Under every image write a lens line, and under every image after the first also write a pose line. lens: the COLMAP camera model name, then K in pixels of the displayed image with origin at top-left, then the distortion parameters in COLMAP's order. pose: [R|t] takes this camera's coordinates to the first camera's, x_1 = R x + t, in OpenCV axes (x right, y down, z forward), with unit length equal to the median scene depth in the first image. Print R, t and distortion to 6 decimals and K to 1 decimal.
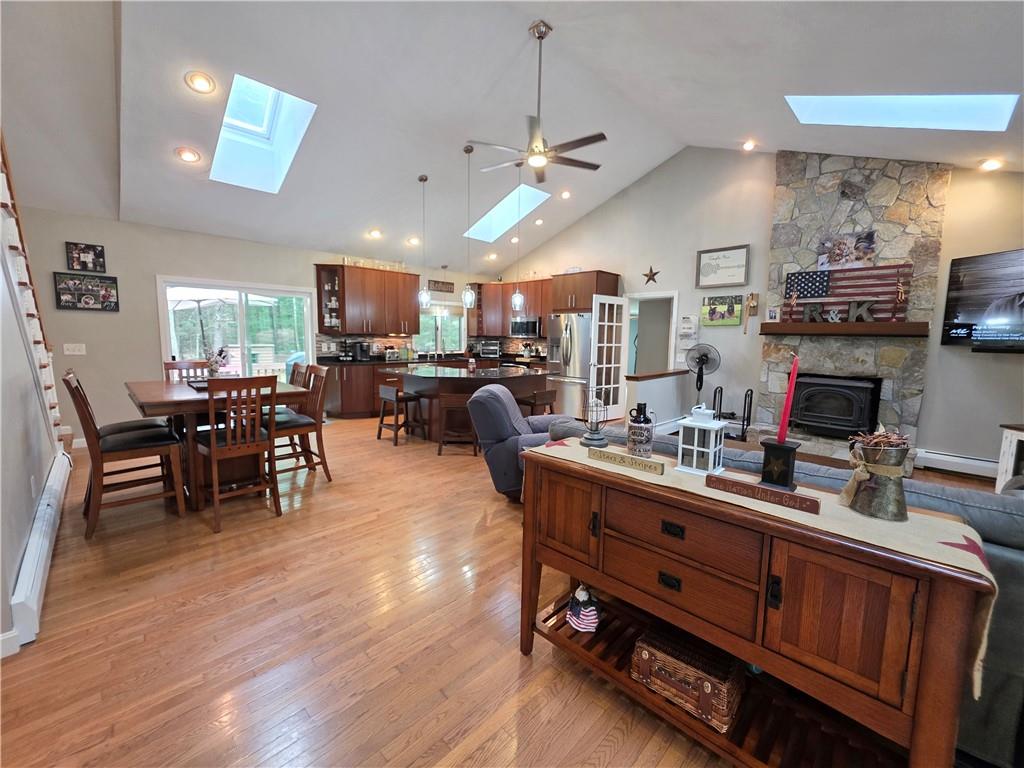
lens RADIAL K [[421.6, 0, 513.7], [0, 421.6, 384.4], [0, 0, 1]] dist [-0.000274, 0.000269]
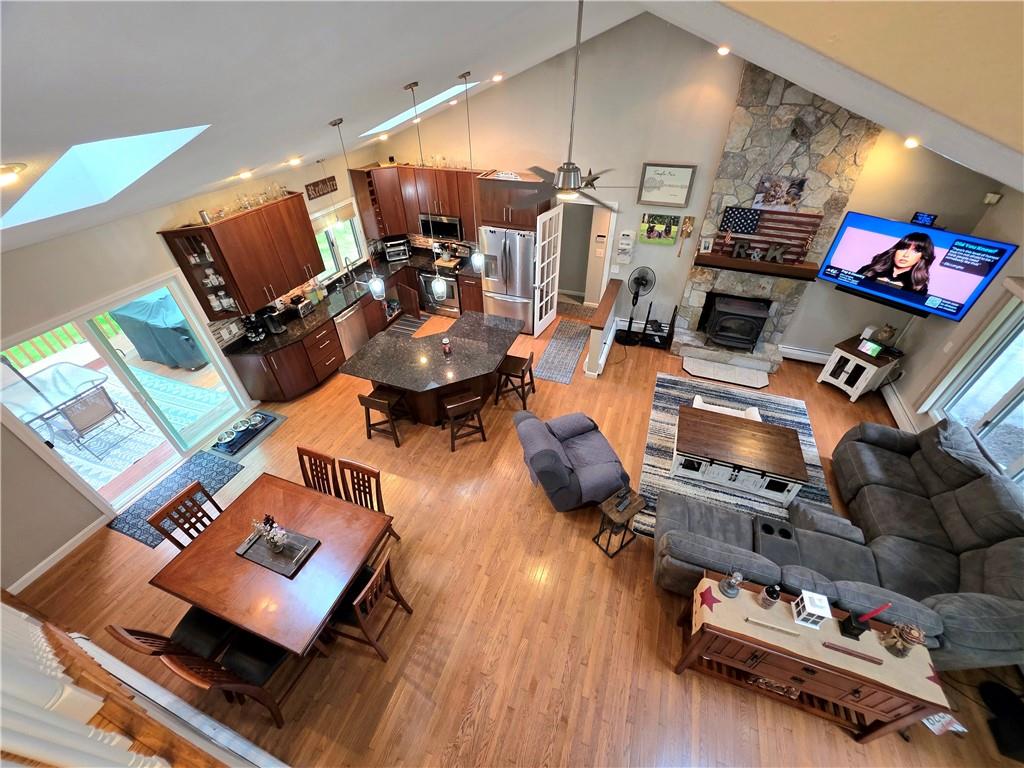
lens RADIAL K [[421.6, 0, 513.6], [0, 421.6, 388.2], [0, 0, 1]] dist [-0.000274, 0.000269]
pose [[0.910752, -0.281873, 0.301792, -0.301004], [0.065760, 0.820483, 0.567876, -0.548105], [-0.407684, -0.497348, 0.765793, 0.184842]]
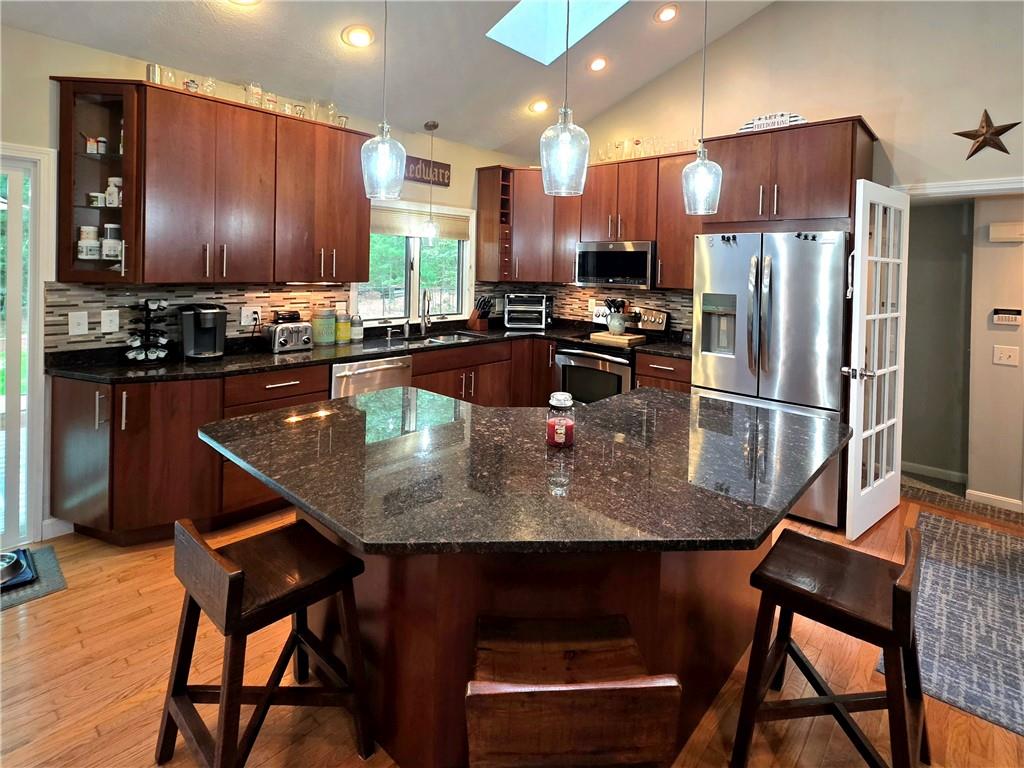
lens RADIAL K [[516.8, 0, 523.4], [0, 516.8, 276.3], [0, 0, 1]] dist [0.005355, 0.000709]
pose [[0.998233, 0.005427, 0.059171, -0.156646], [0.000330, 0.995298, -0.096863, -0.112542], [-0.059418, 0.096711, 0.993537, 0.748411]]
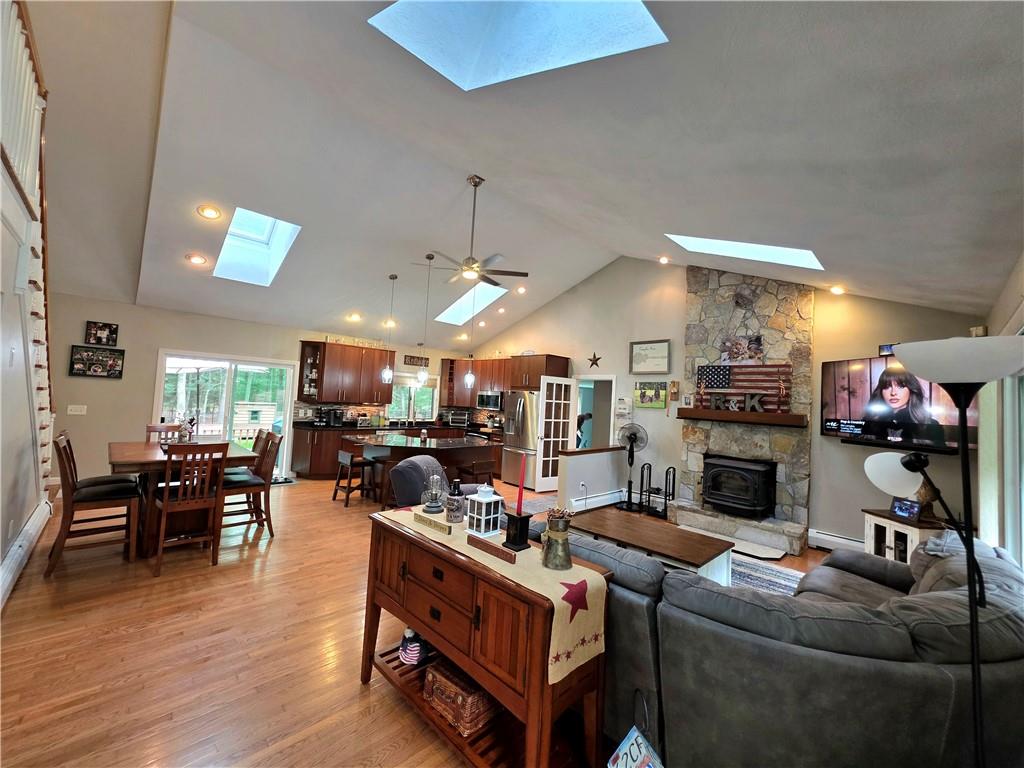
lens RADIAL K [[421.6, 0, 517.5], [0, 421.6, 380.2], [0, 0, 1]] dist [-0.000274, 0.000269]
pose [[0.999209, 0.035630, -0.017653, 0.184580], [-0.037996, 0.986432, -0.159712, -0.023434], [0.011723, 0.160256, 0.987006, -0.142506]]
